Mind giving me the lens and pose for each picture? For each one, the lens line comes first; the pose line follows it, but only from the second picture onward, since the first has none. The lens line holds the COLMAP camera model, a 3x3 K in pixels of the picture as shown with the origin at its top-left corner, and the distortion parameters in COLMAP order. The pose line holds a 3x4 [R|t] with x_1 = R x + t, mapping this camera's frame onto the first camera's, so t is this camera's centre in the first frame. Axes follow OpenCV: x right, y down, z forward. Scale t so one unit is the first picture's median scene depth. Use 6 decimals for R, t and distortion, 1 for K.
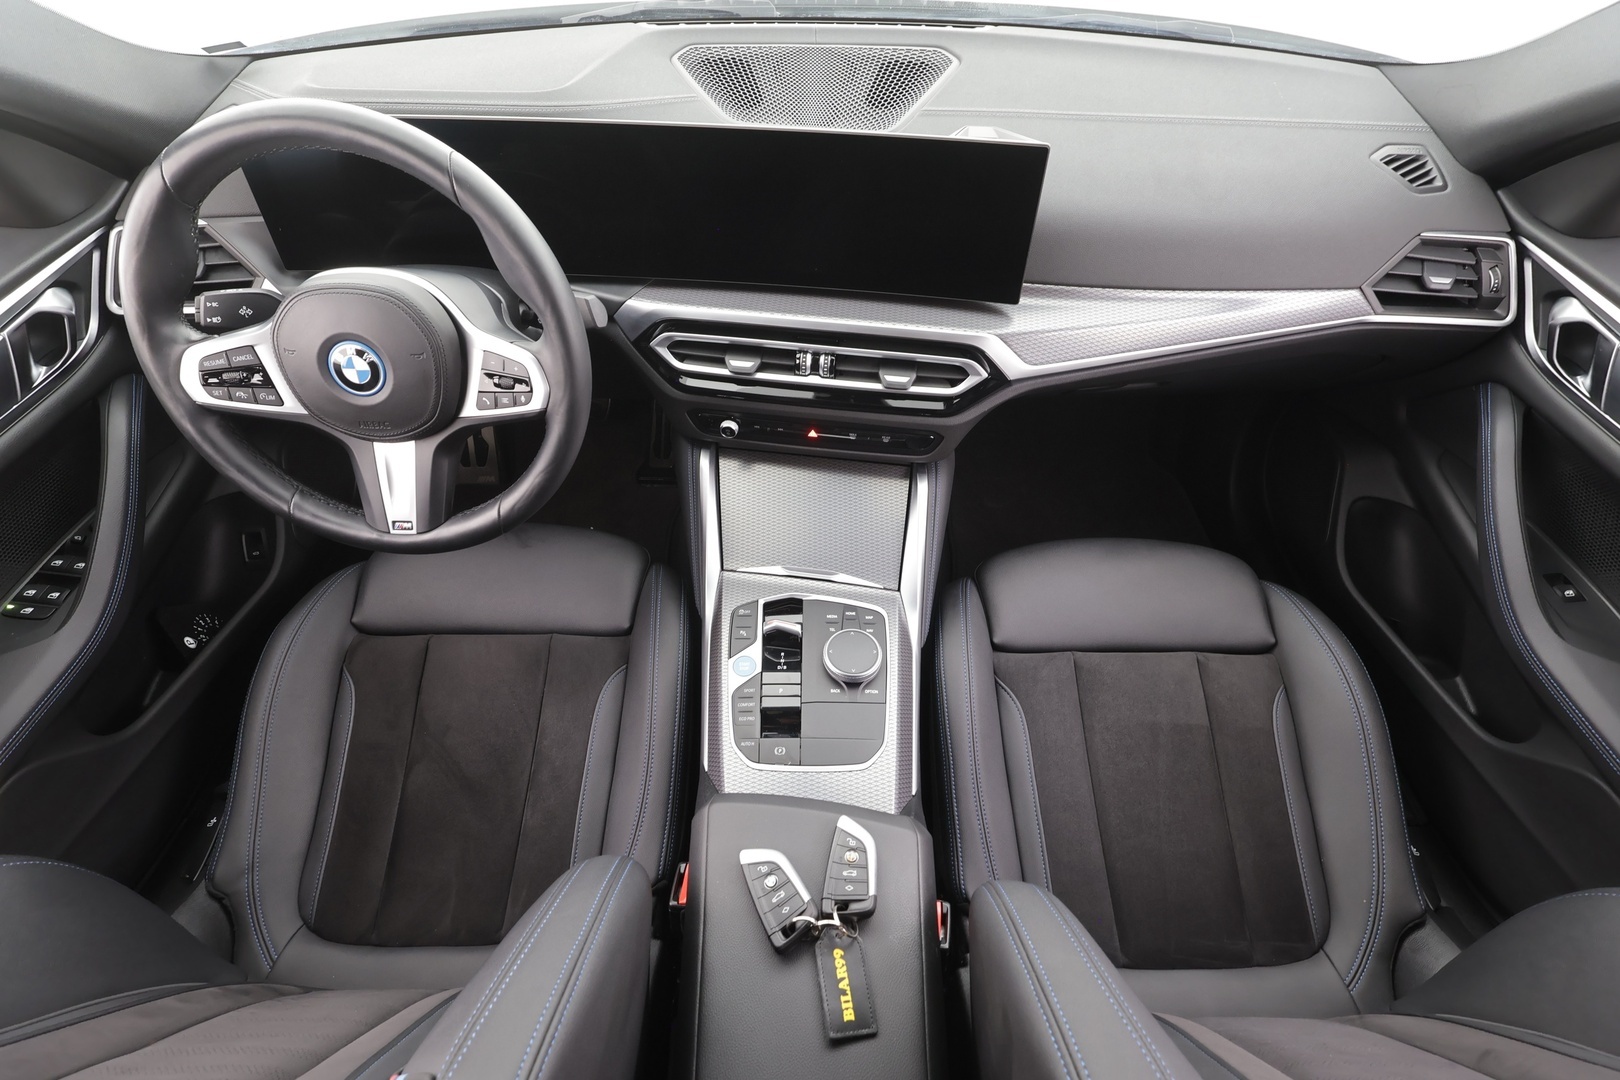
lens RADIAL K [[759.9, 0, 810.0], [0, 759.9, 540.0], [0, 0, 1]] dist [0.000594, 0.000916]
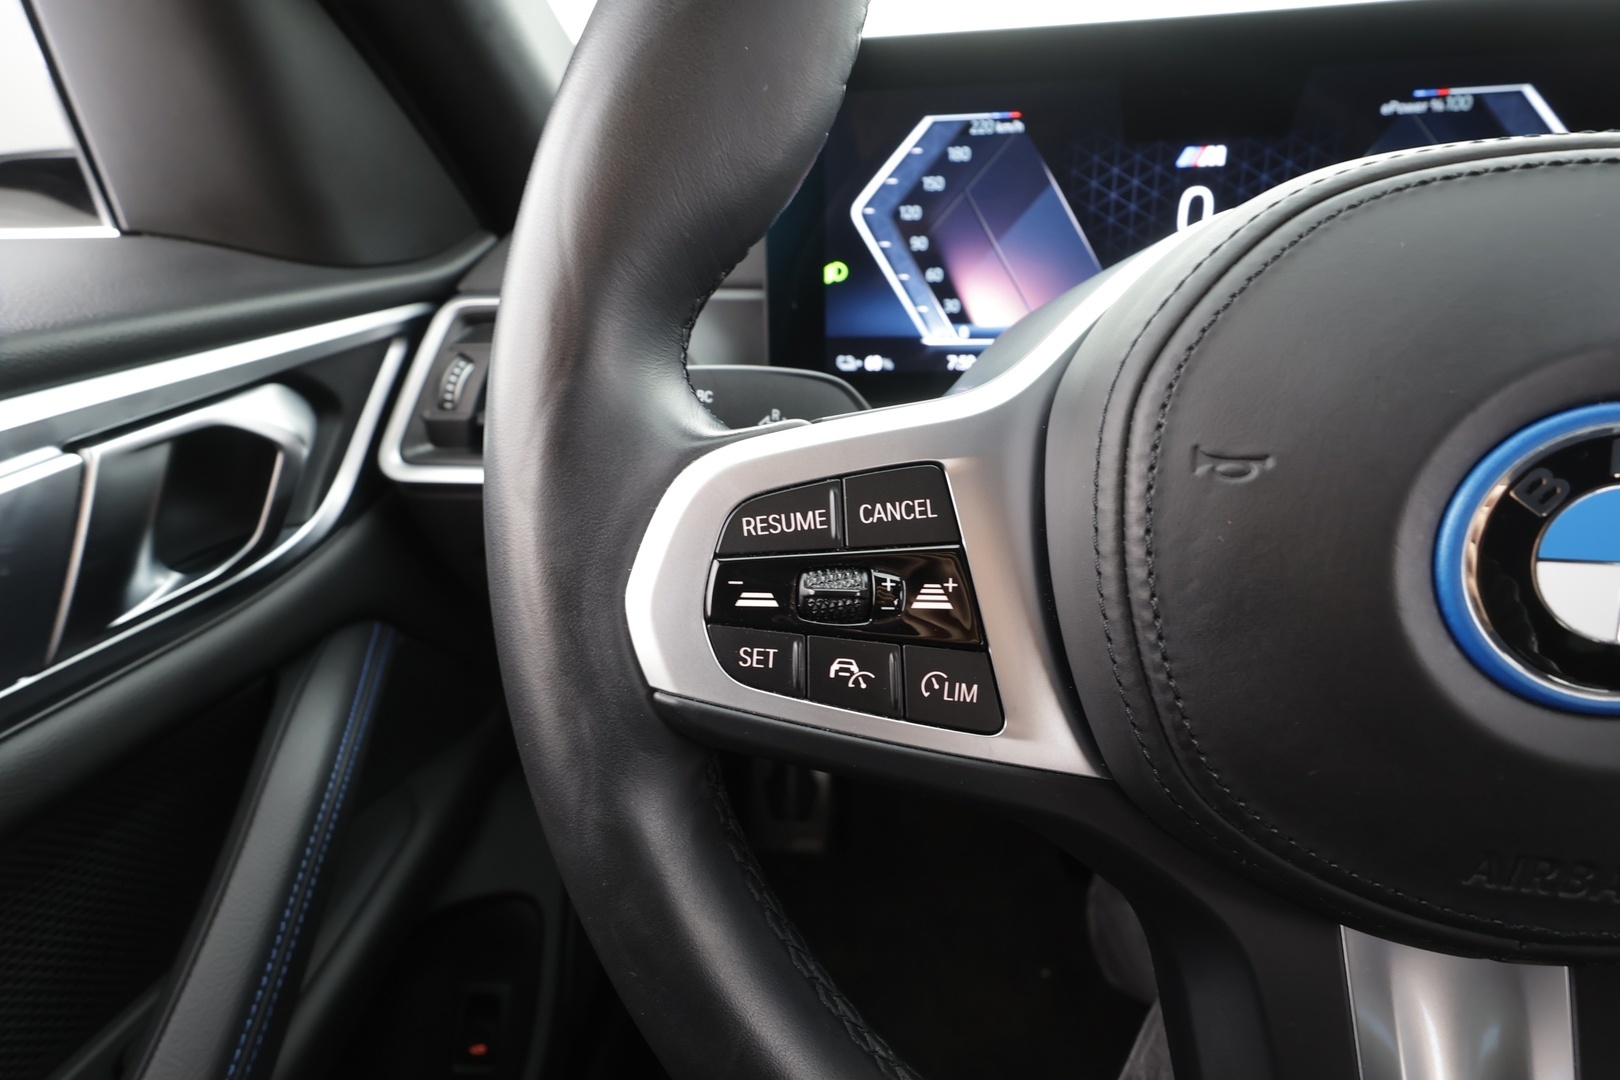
lens RADIAL K [[759.9, 0, 810.0], [0, 759.9, 540.0], [0, 0, 1]] dist [0.000594, 0.000916]
pose [[0.987136, 0.024809, -0.157945, -0.614535], [-0.088321, 0.908090, -0.409356, -0.114680], [0.133273, 0.418040, 0.898599, 0.666620]]
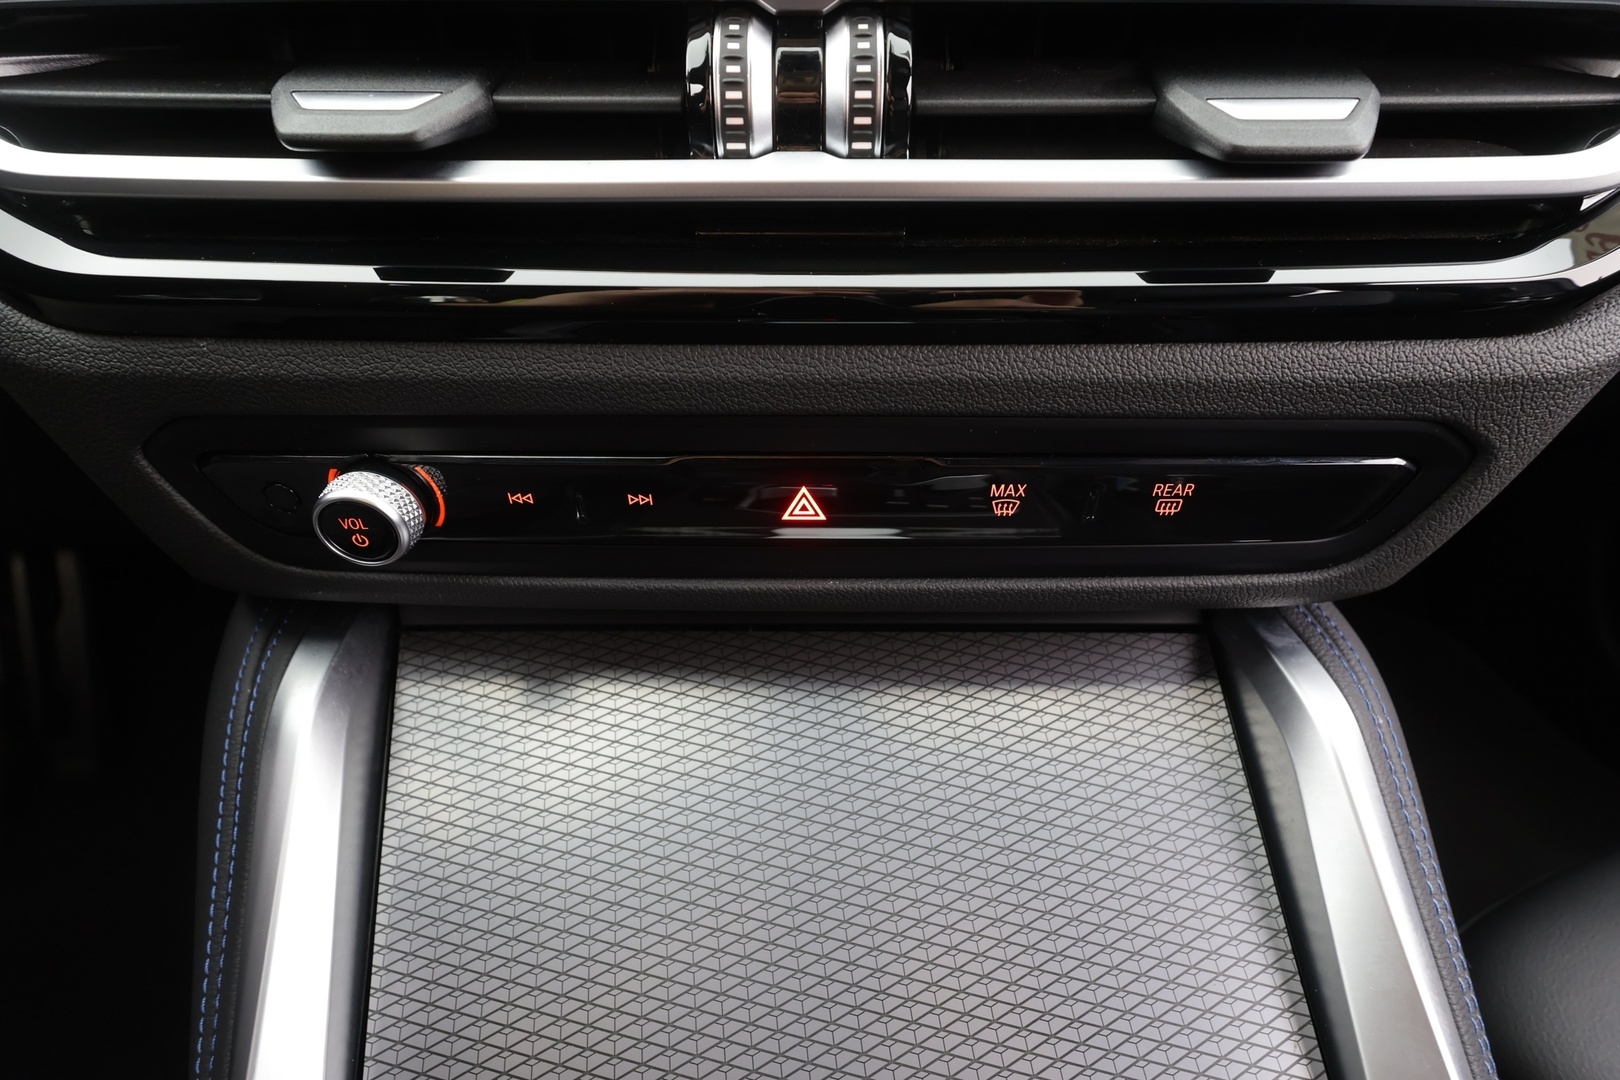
lens RADIAL K [[759.9, 0, 810.0], [0, 759.9, 540.0], [0, 0, 1]] dist [0.000594, 0.000916]
pose [[0.990735, -0.075571, 0.112843, -0.018885], [0.102288, 0.961791, -0.253958, -0.086374], [-0.089339, 0.263148, 0.960610, 0.874972]]
